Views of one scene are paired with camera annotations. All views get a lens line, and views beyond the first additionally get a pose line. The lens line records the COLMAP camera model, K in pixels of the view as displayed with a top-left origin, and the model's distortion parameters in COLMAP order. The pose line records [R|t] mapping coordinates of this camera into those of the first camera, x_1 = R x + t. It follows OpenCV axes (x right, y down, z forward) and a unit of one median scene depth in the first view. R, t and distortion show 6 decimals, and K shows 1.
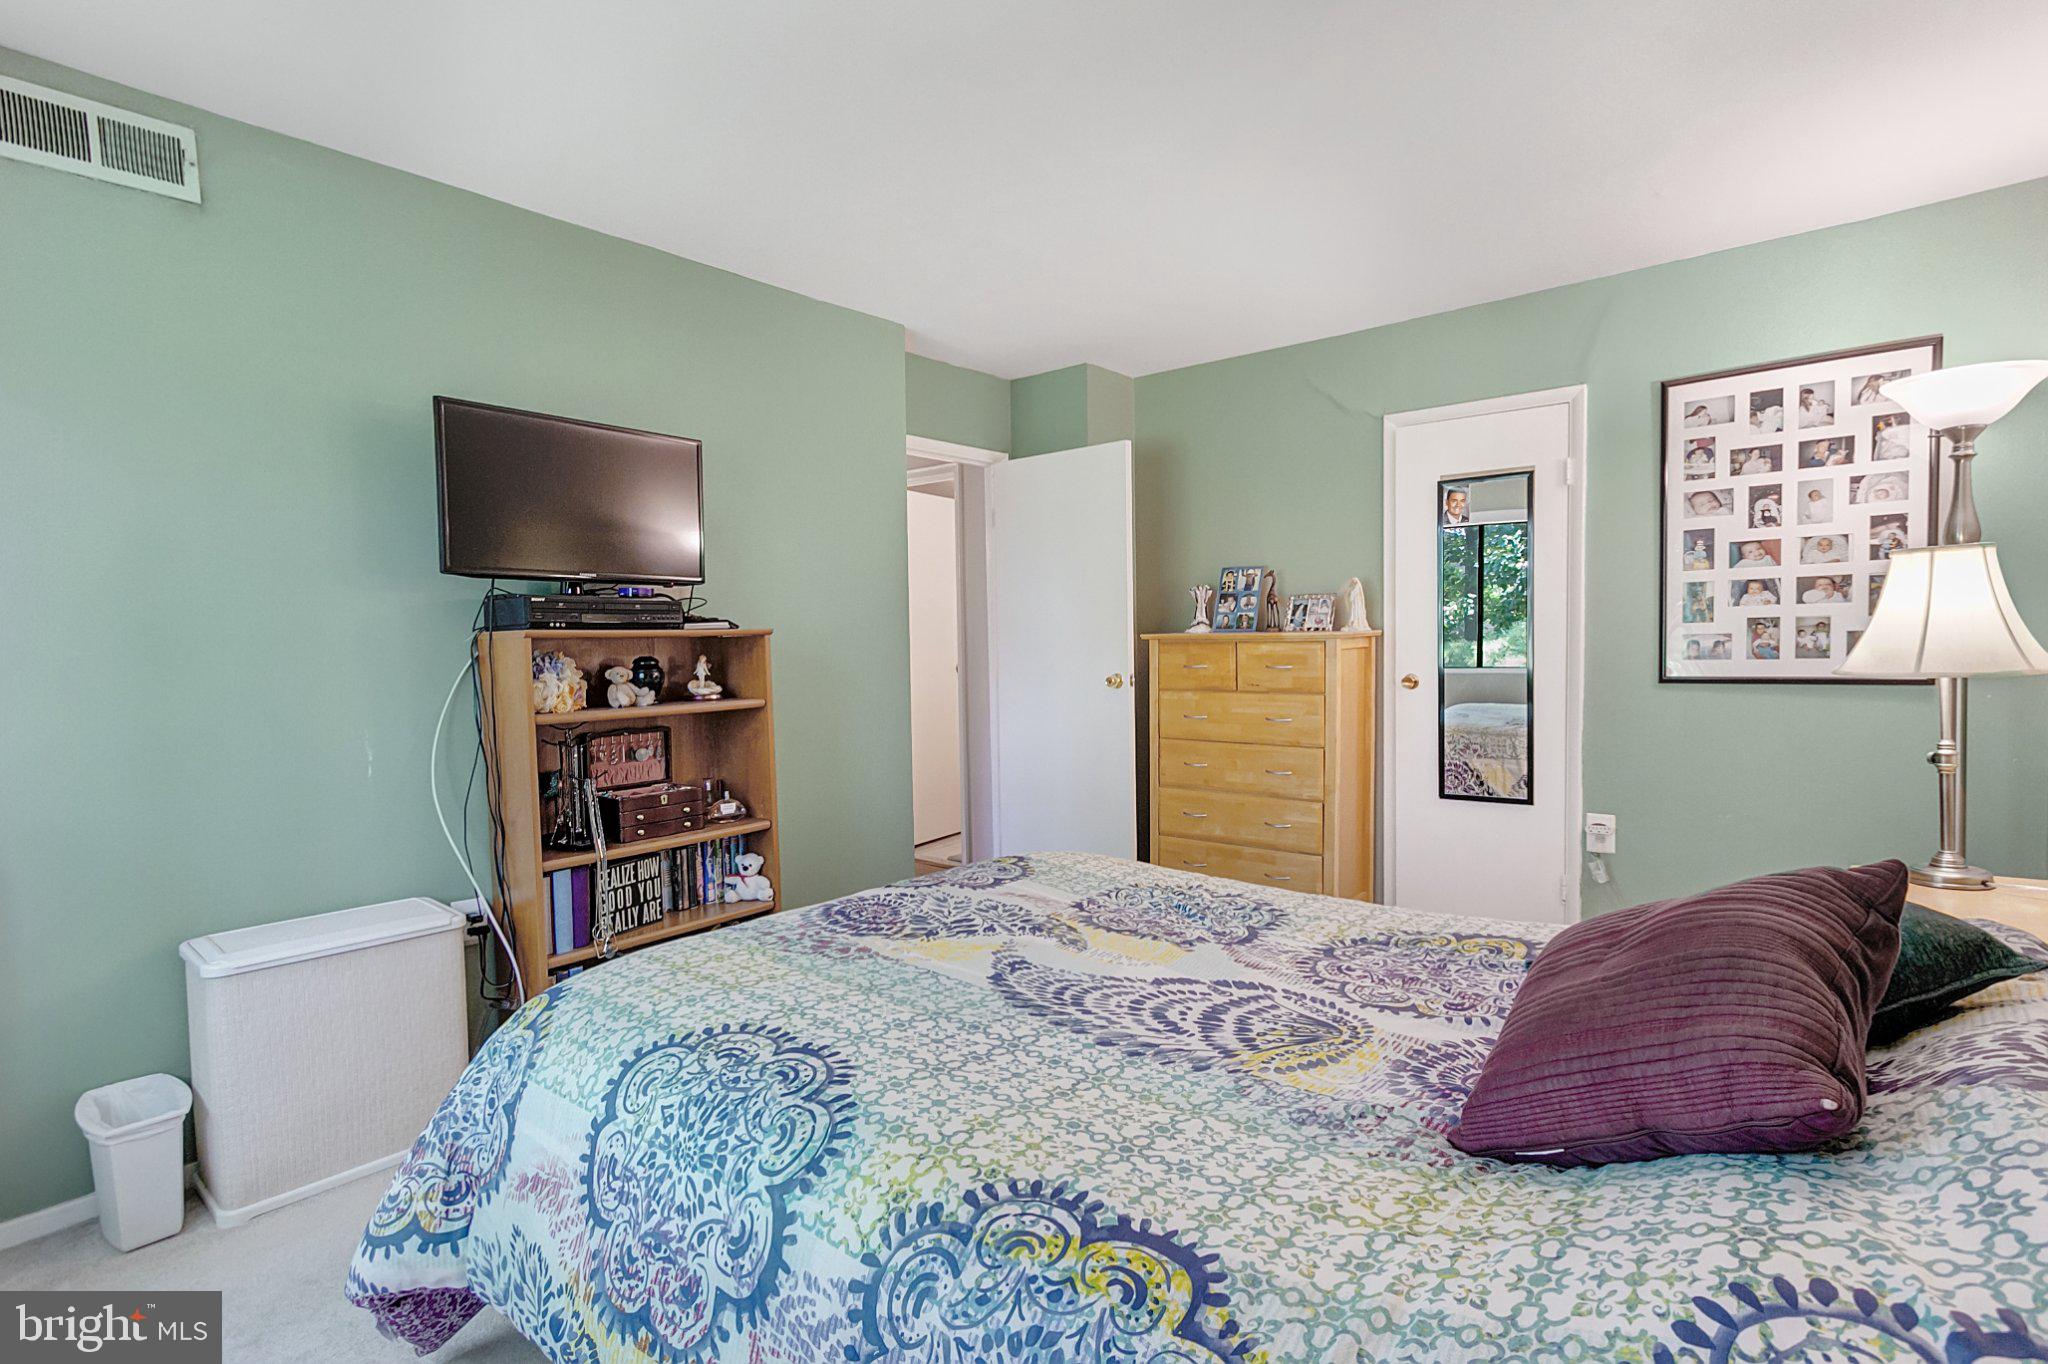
lens RADIAL K [[960.7, 0, 1024.0], [0, 960.7, 682.0], [0, 0, 1]] dist [0.003937, -0.000472]
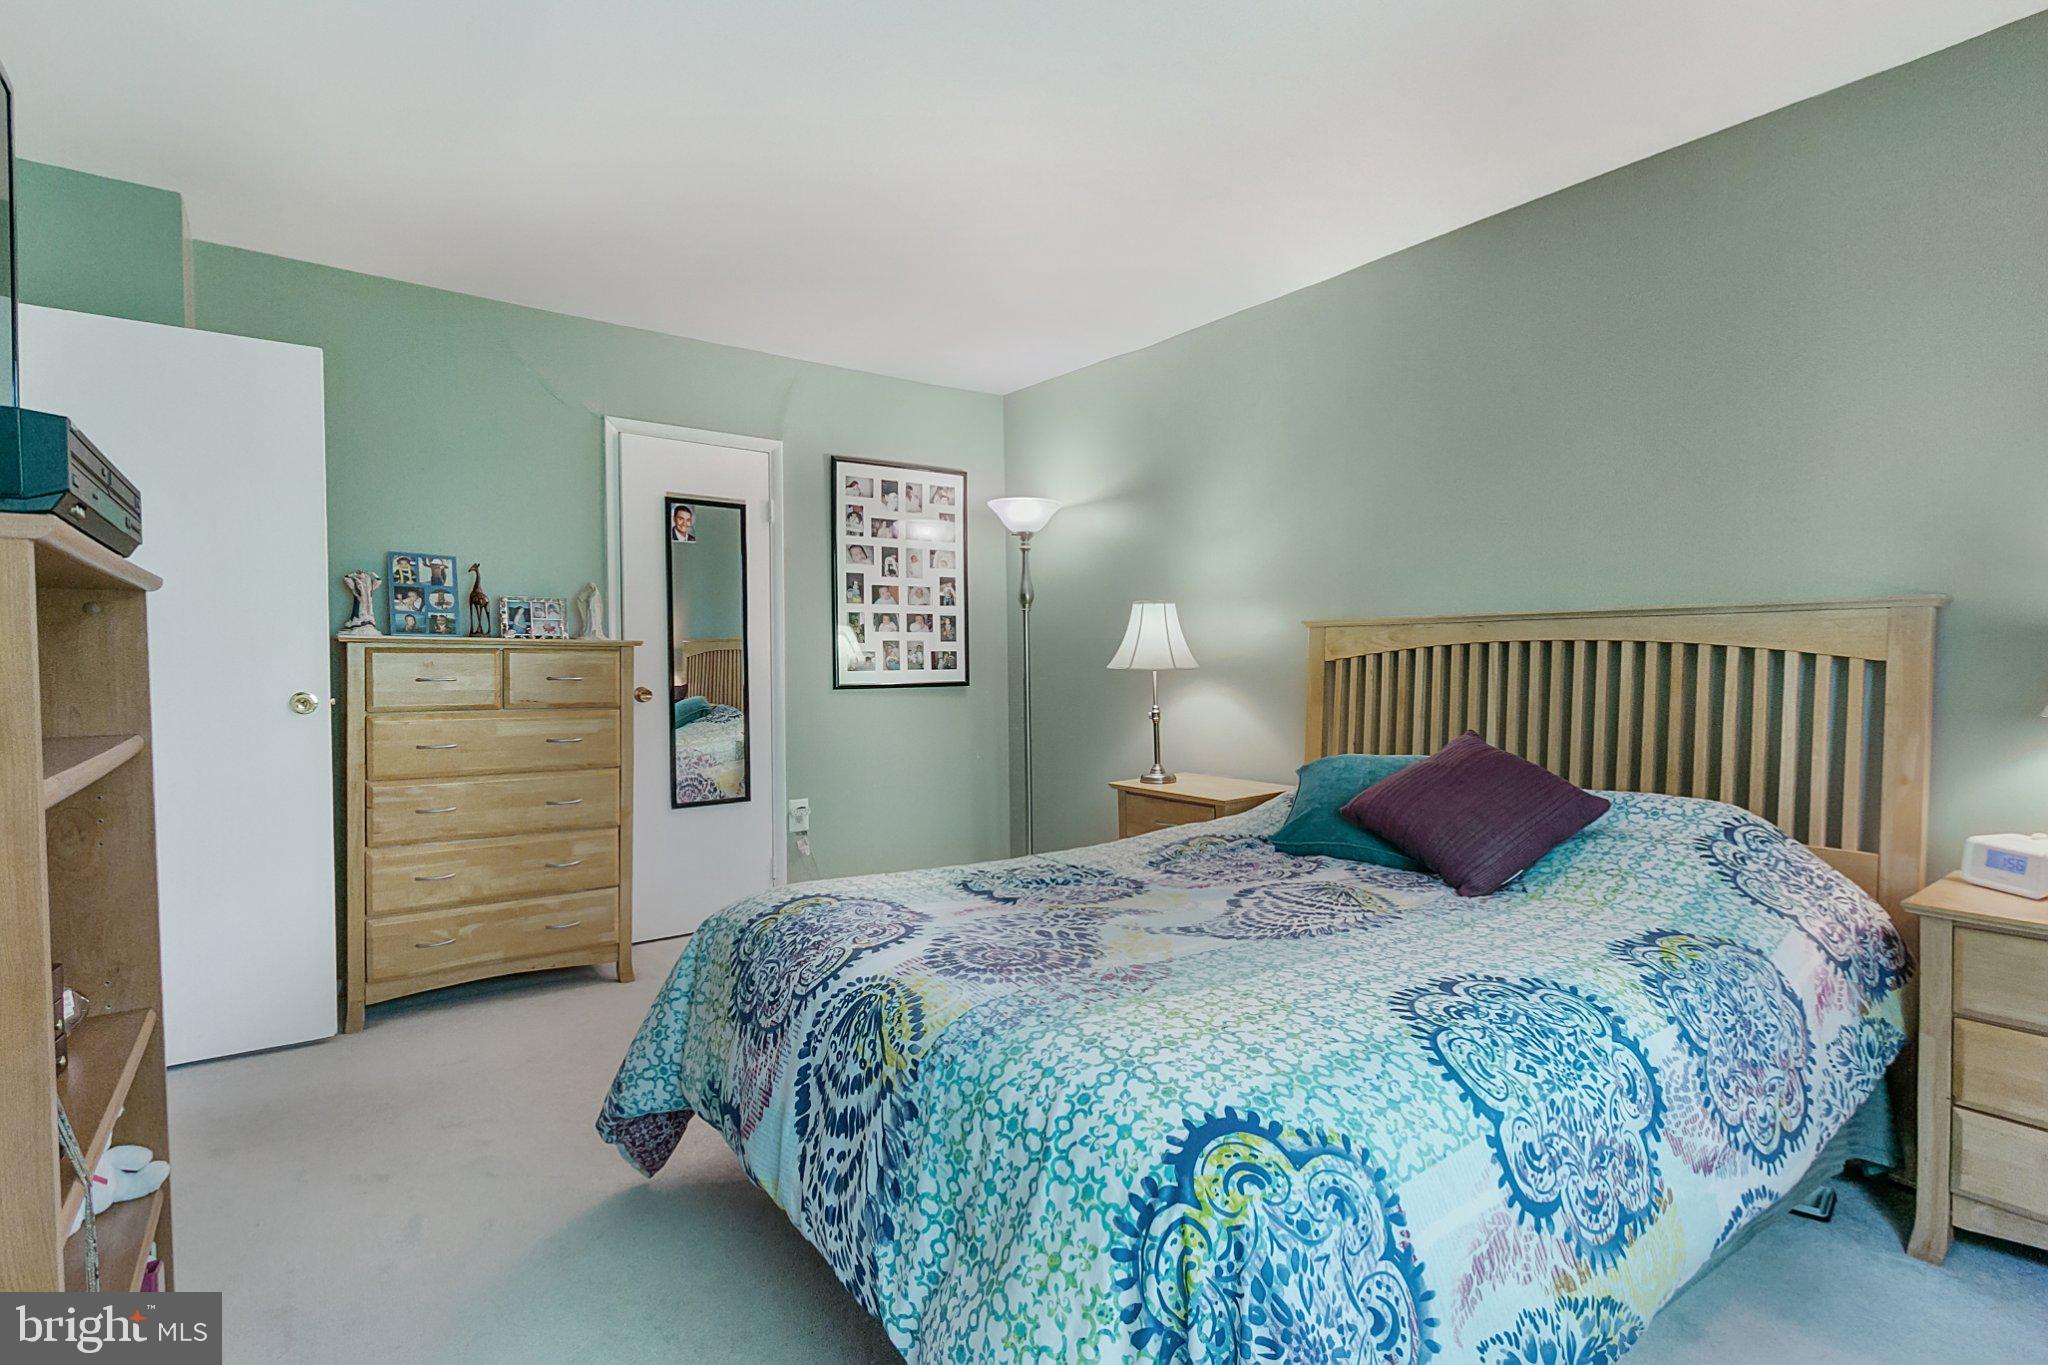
lens RADIAL K [[960.7, 0, 1024.0], [0, 960.7, 682.5], [0, 0, 1]] dist [0.003937, -0.000472]
pose [[0.261804, -0.003846, 0.965113, -1.135755], [0.039025, 0.999216, -0.006604, 0.023466], [-0.964332, 0.039392, 0.261749, 0.941014]]
